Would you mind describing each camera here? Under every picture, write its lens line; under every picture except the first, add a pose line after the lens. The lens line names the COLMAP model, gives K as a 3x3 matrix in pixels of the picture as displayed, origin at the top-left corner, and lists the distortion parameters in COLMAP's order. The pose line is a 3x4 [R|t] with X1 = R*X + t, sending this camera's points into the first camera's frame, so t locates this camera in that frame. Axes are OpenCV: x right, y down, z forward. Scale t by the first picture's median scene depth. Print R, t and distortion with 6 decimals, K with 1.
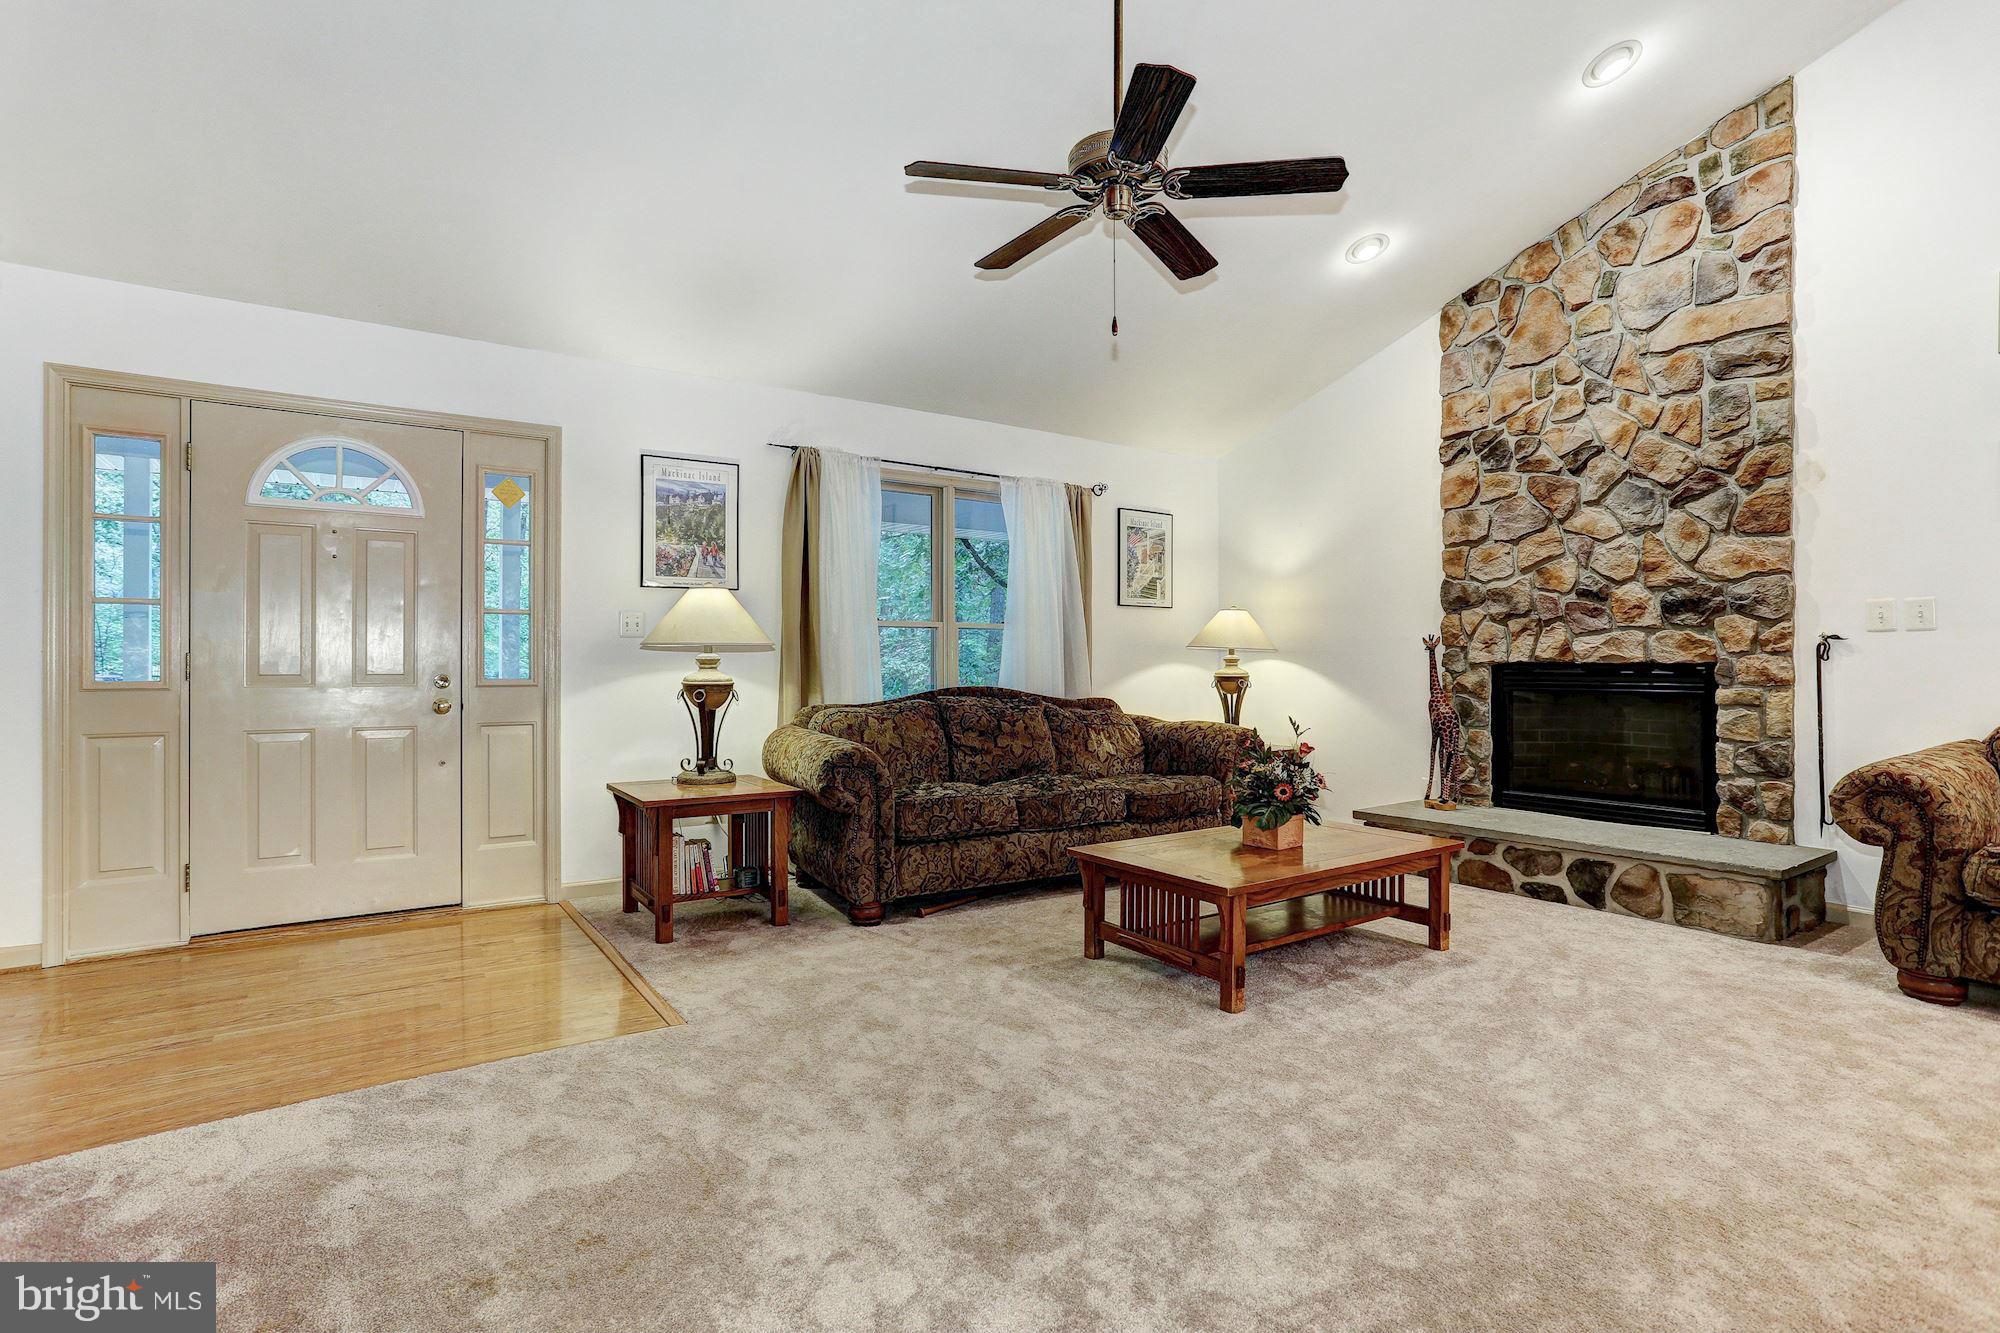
lens RADIAL K [[967.6, 0, 989.0], [0, 967.6, 662.2], [0, 0, 1]] dist [-0.060292, 0.038109]
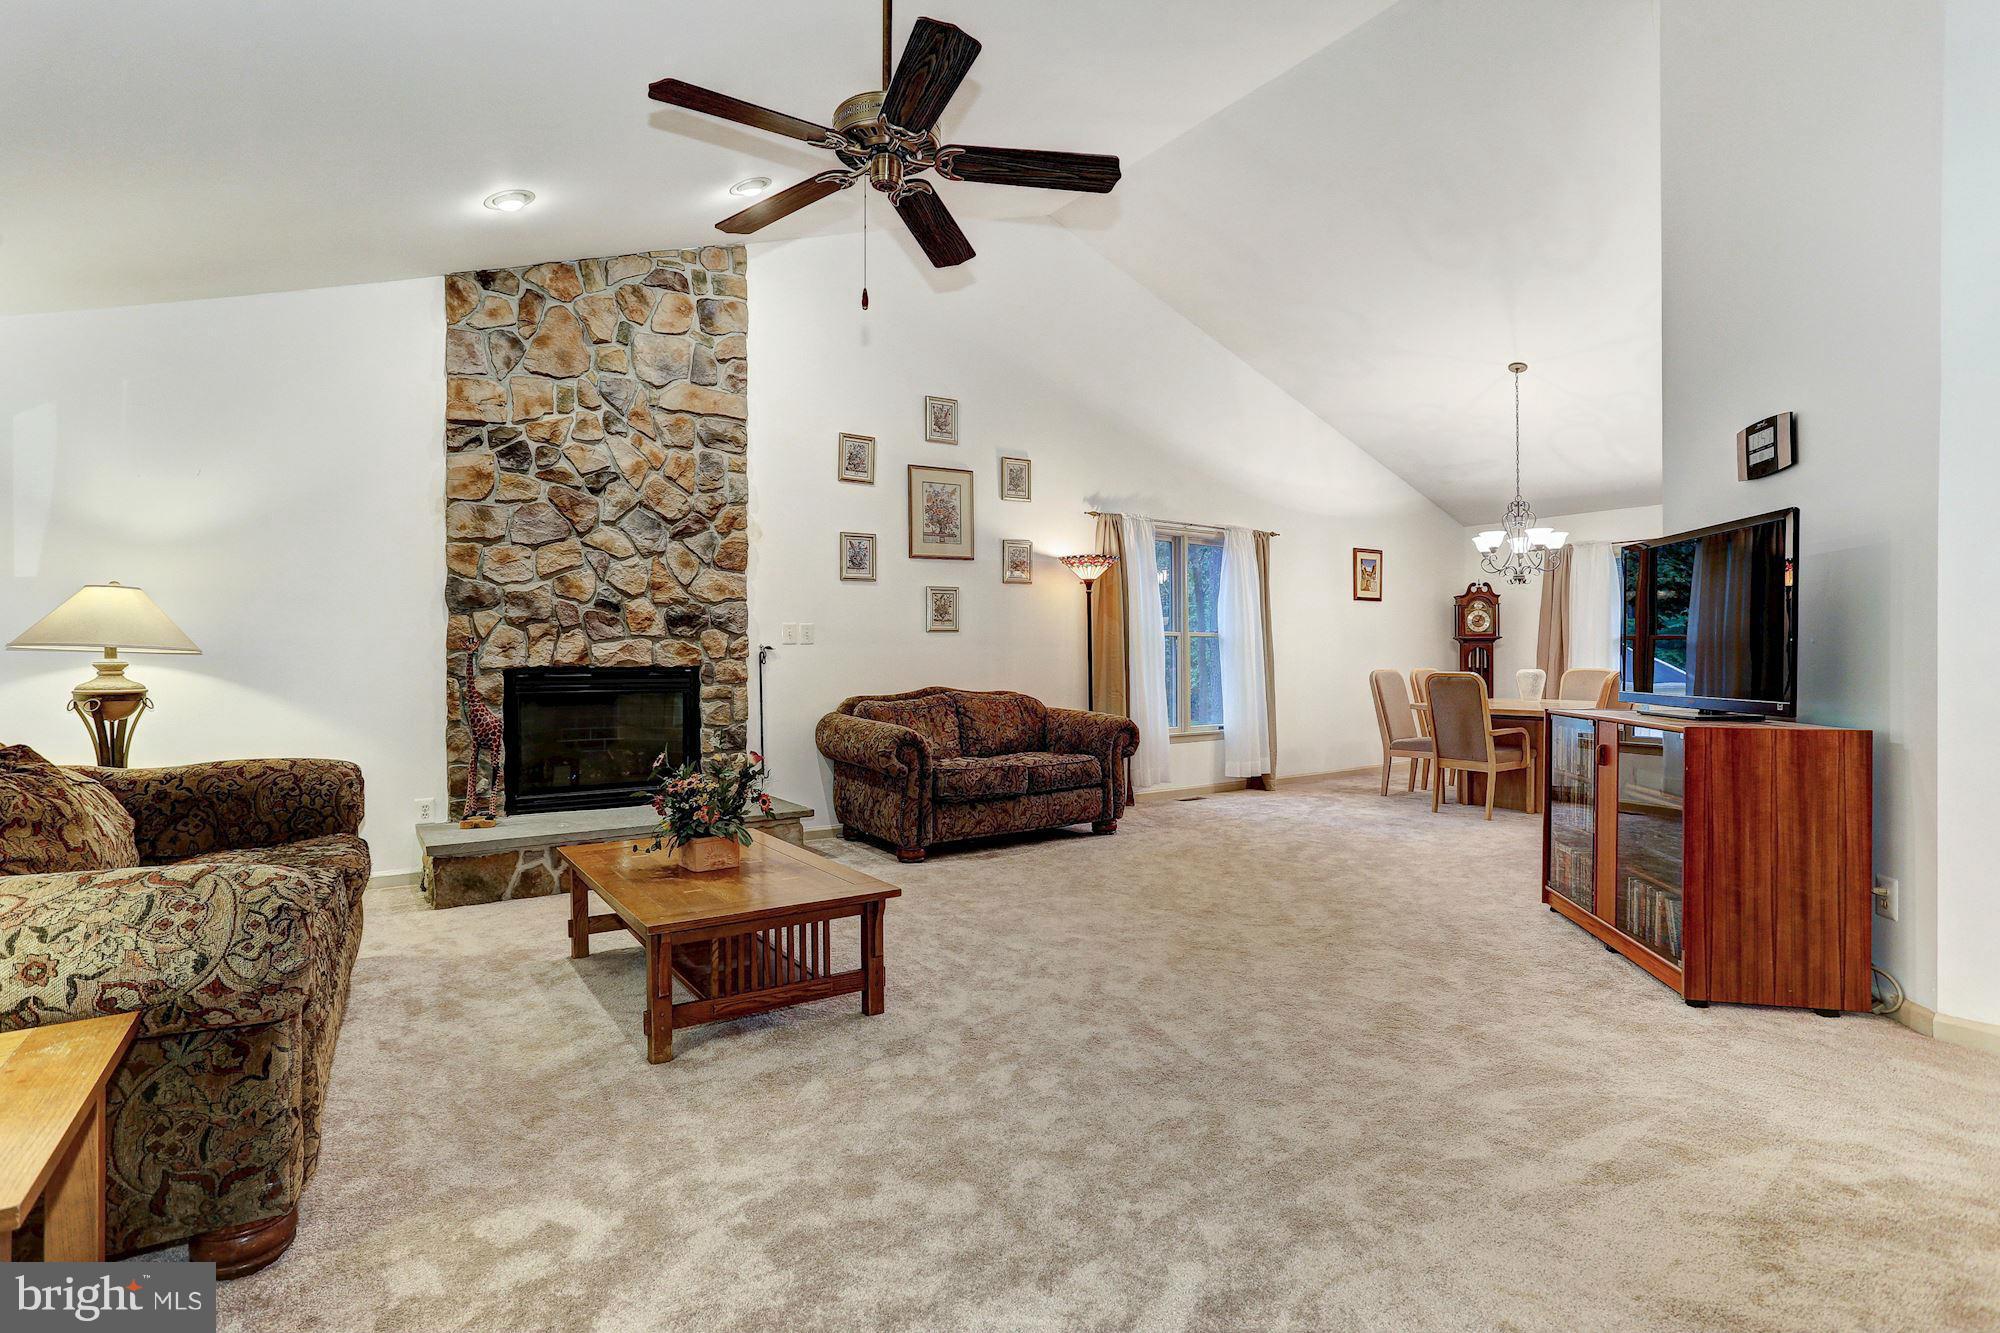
lens RADIAL K [[967.6, 0, 989.0], [0, 967.6, 662.2], [0, 0, 1]] dist [-0.060292, 0.038109]
pose [[-0.000092, -0.003509, 0.999994, -0.520386], [0.002949, 0.999989, 0.003509, -0.008048], [-0.999996, 0.002949, -0.000082, 0.596622]]
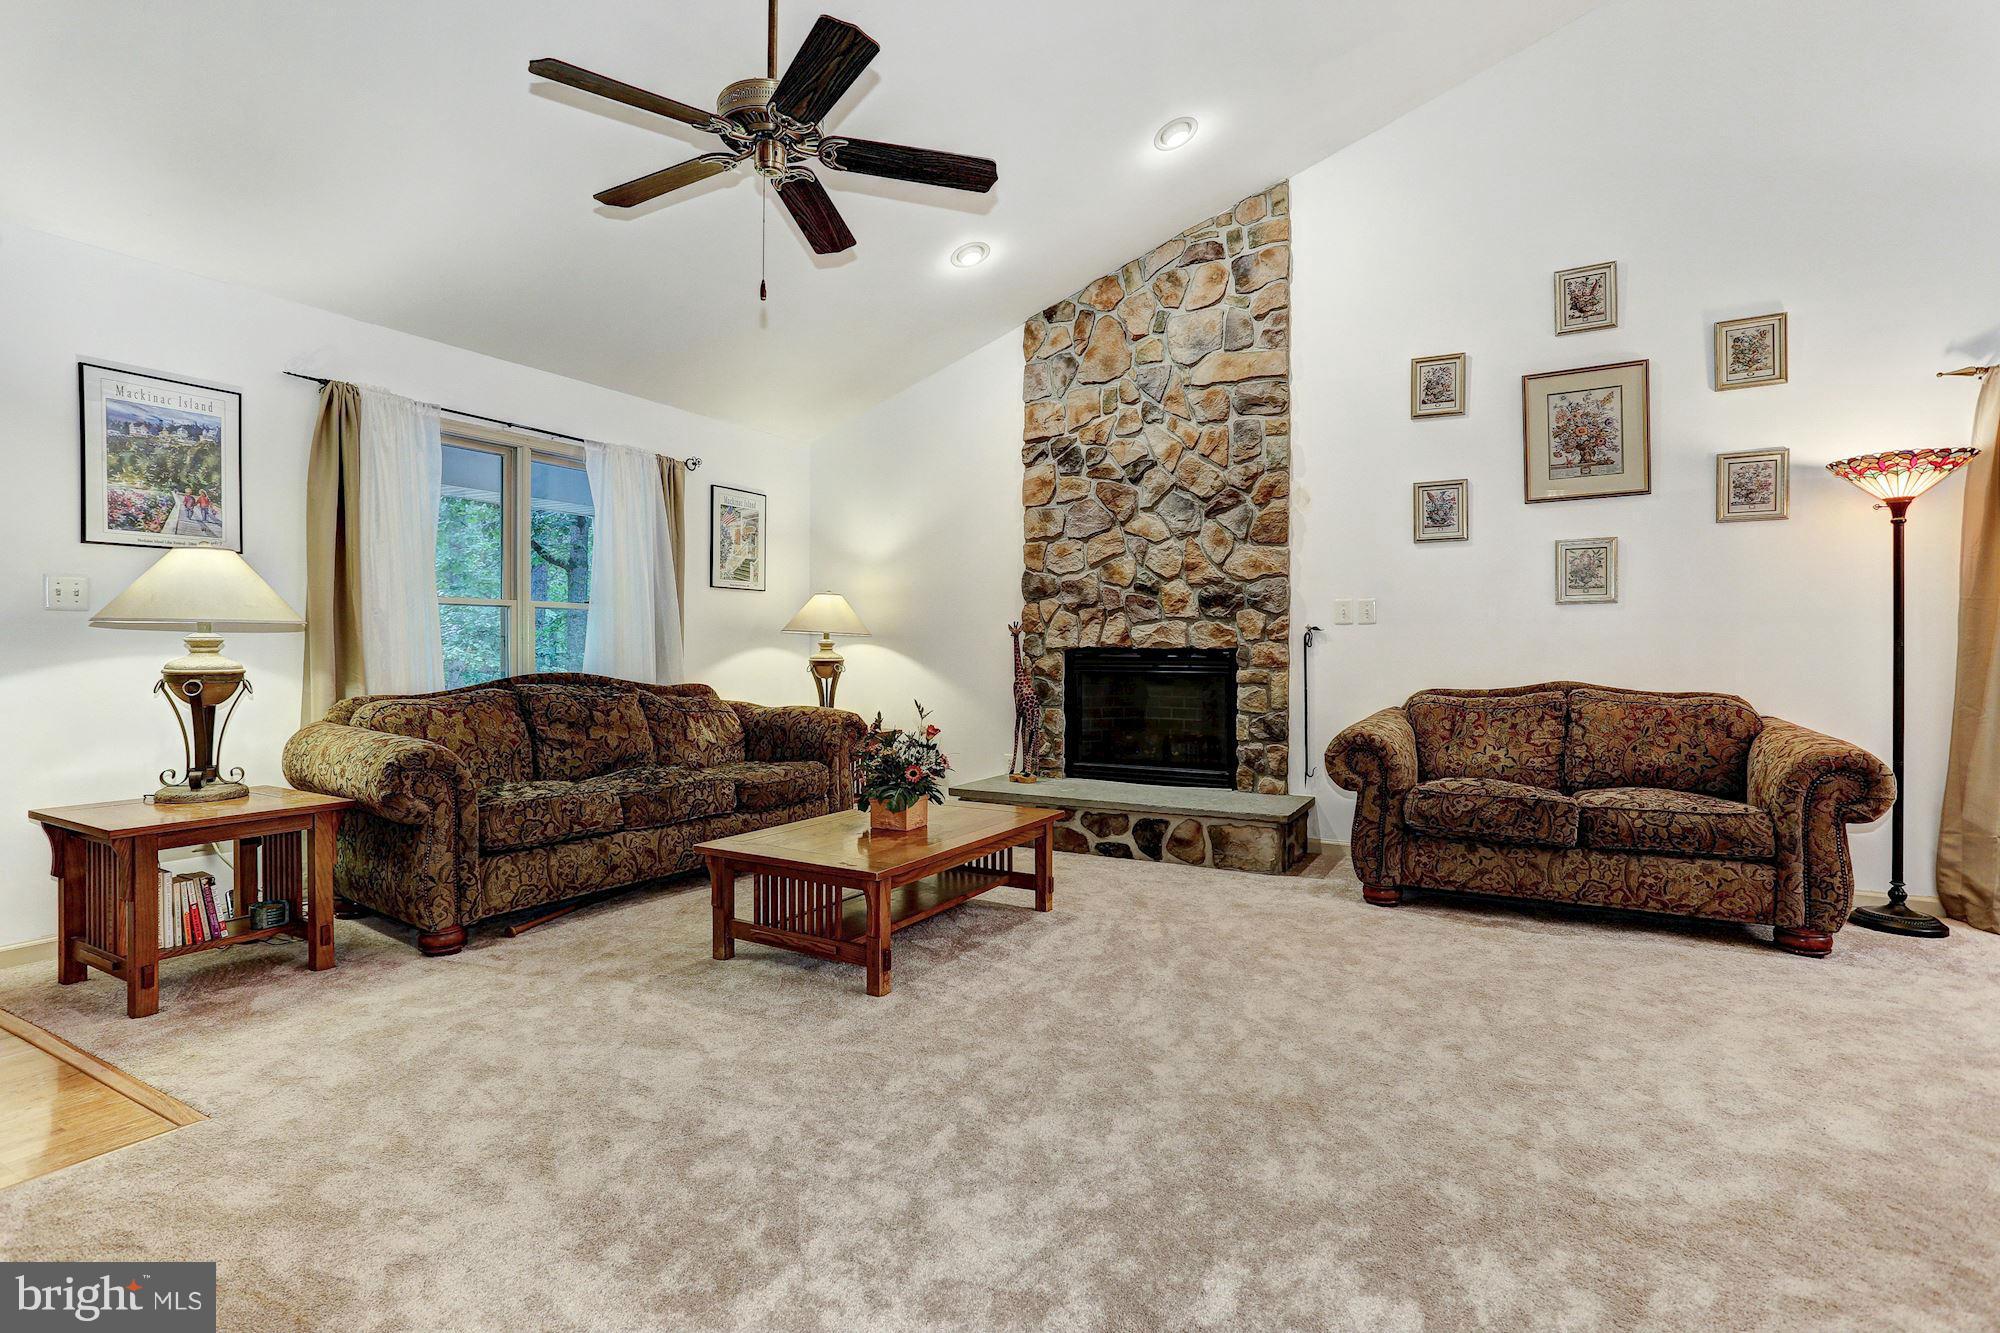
lens RADIAL K [[967.6, 0, 989.0], [0, 967.6, 662.2], [0, 0, 1]] dist [-0.060292, 0.038109]
pose [[0.897158, -0.003480, 0.441695, -0.057962], [-0.003571, 0.999879, 0.015132, 0.000551], [-0.441695, -0.015153, 0.897037, 0.034619]]
